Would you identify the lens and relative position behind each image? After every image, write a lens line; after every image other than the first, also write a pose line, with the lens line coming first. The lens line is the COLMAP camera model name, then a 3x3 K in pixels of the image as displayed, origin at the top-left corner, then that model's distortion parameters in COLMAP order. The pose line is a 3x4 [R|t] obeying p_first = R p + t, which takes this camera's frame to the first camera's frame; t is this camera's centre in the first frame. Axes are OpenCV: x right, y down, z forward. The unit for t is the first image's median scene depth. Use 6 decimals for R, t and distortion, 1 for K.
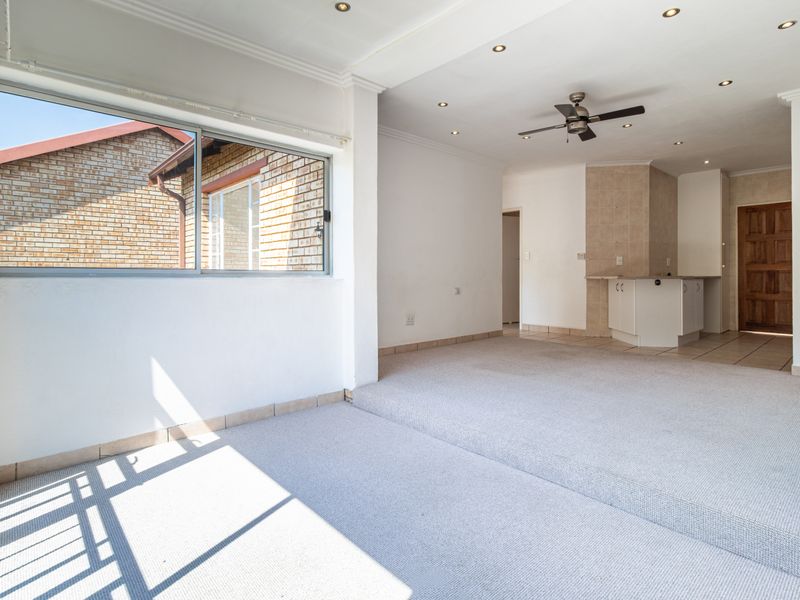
lens RADIAL K [[425.8, 0, 400.1], [0, 425.8, 274.6], [0, 0, 1]] dist [-0.001064, 0.000109]
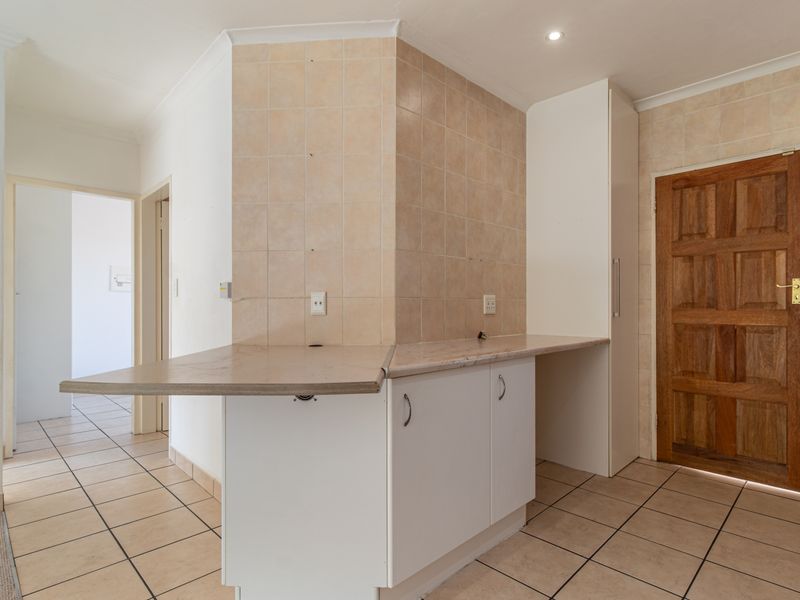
lens RADIAL K [[434.4, 0, 399.7], [0, 434.4, 306.8], [0, 0, 1]] dist [0.001382, 0.000778]
pose [[0.999113, -0.000427, 0.042109, 0.566943], [0.000436, 1.000000, -0.000217, -0.029213], [-0.042109, 0.000235, 0.999113, 0.625397]]
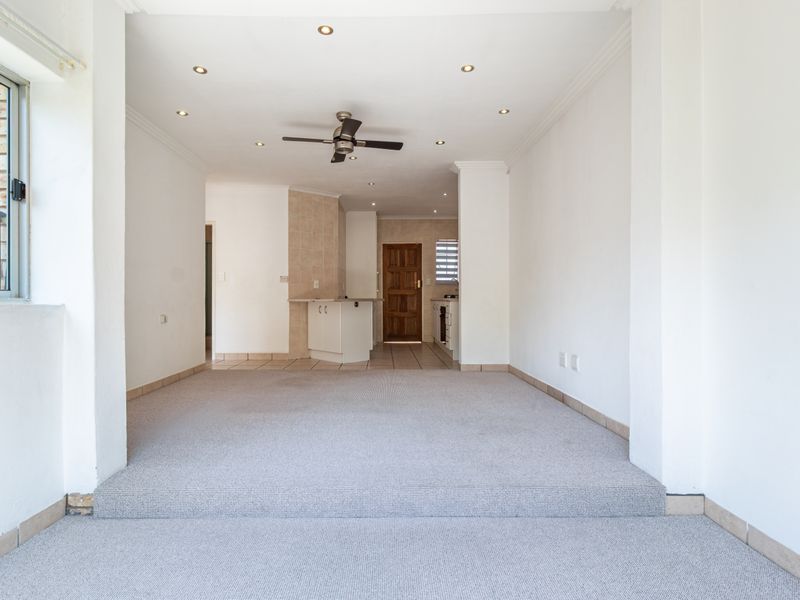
lens RADIAL K [[426.0, 0, 383.9], [0, 426.0, 298.7], [0, 0, 1]] dist [0.002089, 0.000662]
pose [[0.670870, -0.002964, 0.741569, -0.154725], [0.001955, 0.999996, 0.002229, 0.000958], [-0.741573, -0.000046, 0.670873, 0.167114]]
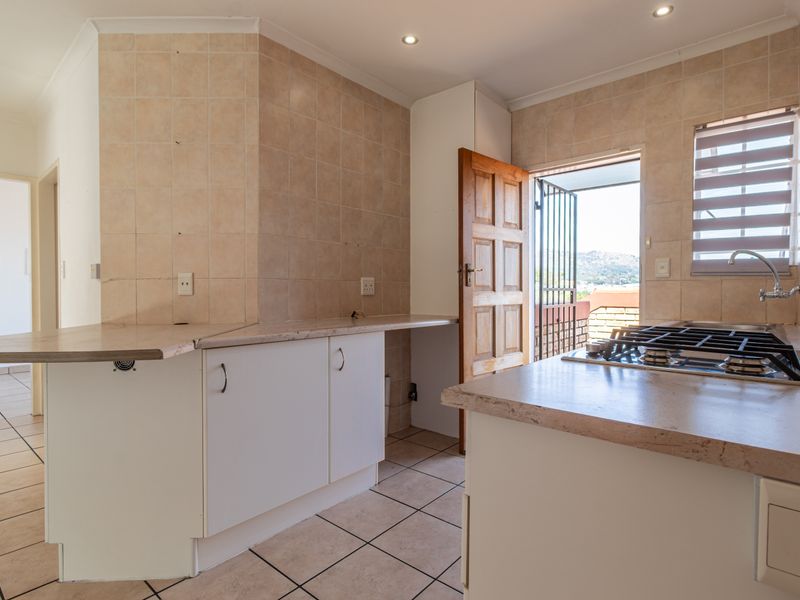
lens RADIAL K [[422.3, 0, 400.0], [0, 422.3, 300.0], [0, 0, 1]] dist [0.000818, 0.000780]
pose [[0.992628, -0.002662, 0.121175, 0.658051], [0.000842, 0.999886, 0.015071, -0.023453], [-0.121201, -0.014858, 0.992517, 0.596763]]
